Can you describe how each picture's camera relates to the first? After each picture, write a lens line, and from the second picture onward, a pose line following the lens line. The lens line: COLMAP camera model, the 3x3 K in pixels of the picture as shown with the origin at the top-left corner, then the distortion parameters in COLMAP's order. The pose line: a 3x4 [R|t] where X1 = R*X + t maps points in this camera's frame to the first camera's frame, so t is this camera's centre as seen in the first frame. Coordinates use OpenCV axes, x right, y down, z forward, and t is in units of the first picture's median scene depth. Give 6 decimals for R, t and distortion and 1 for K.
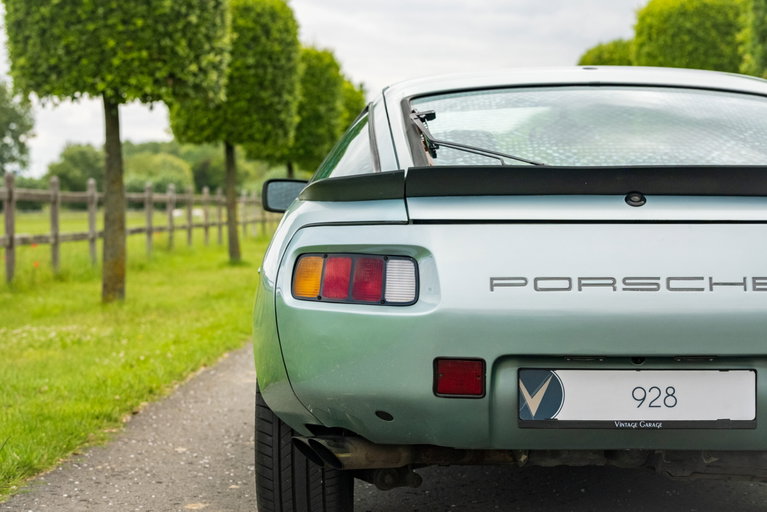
lens RADIAL K [[1874.9, 0, 385.8], [0, 1874.9, 256.6], [0, 0, 1]] dist [0.130950, -3.699325]
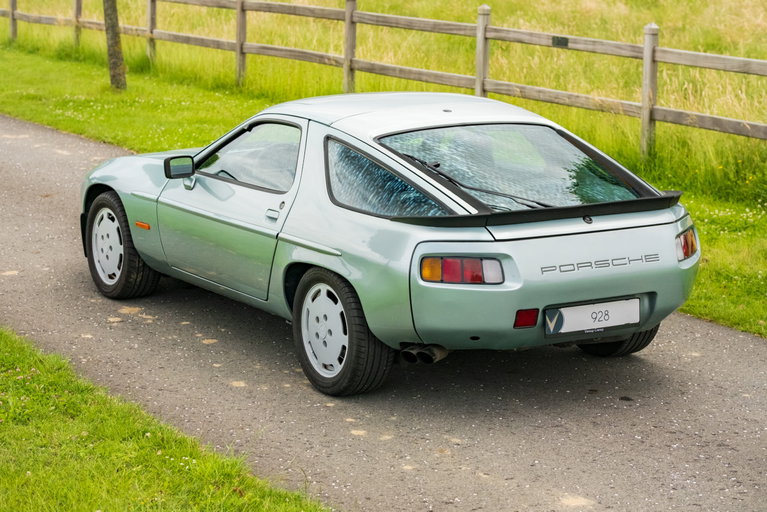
lens RADIAL K [[1845.0, 0, 384.0], [0, 1845.0, 254.7], [0, 0, 1]] dist [0.532404, -9.386625]
pose [[0.844620, -0.094645, 0.526934, -0.304814], [0.008119, 0.986401, 0.164158, -0.088861], [-0.535305, -0.134373, 0.833902, -0.149295]]
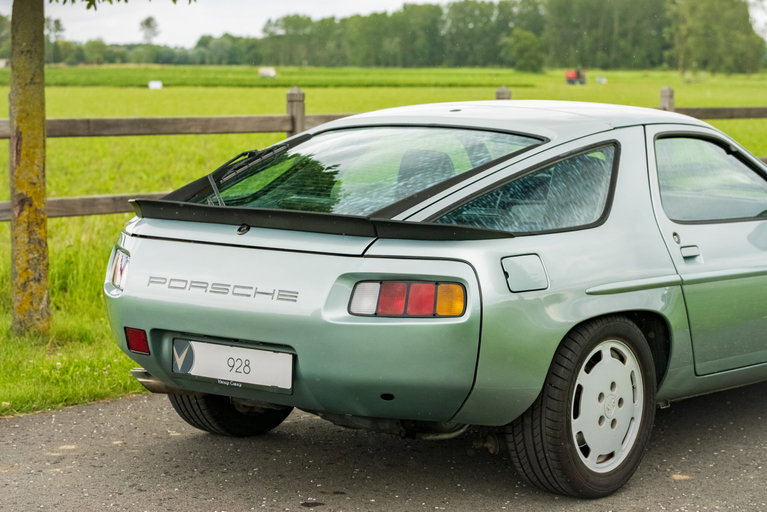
lens RADIAL K [[1969.0, 0, 382.7], [0, 1969.0, 254.9], [0, 0, 1]] dist [0.351770, -9.772342]
pose [[0.793318, 0.066981, -0.605112, 0.318612], [-0.027788, 0.996877, 0.073915, -0.035292], [0.608173, -0.041823, 0.792702, -0.040979]]
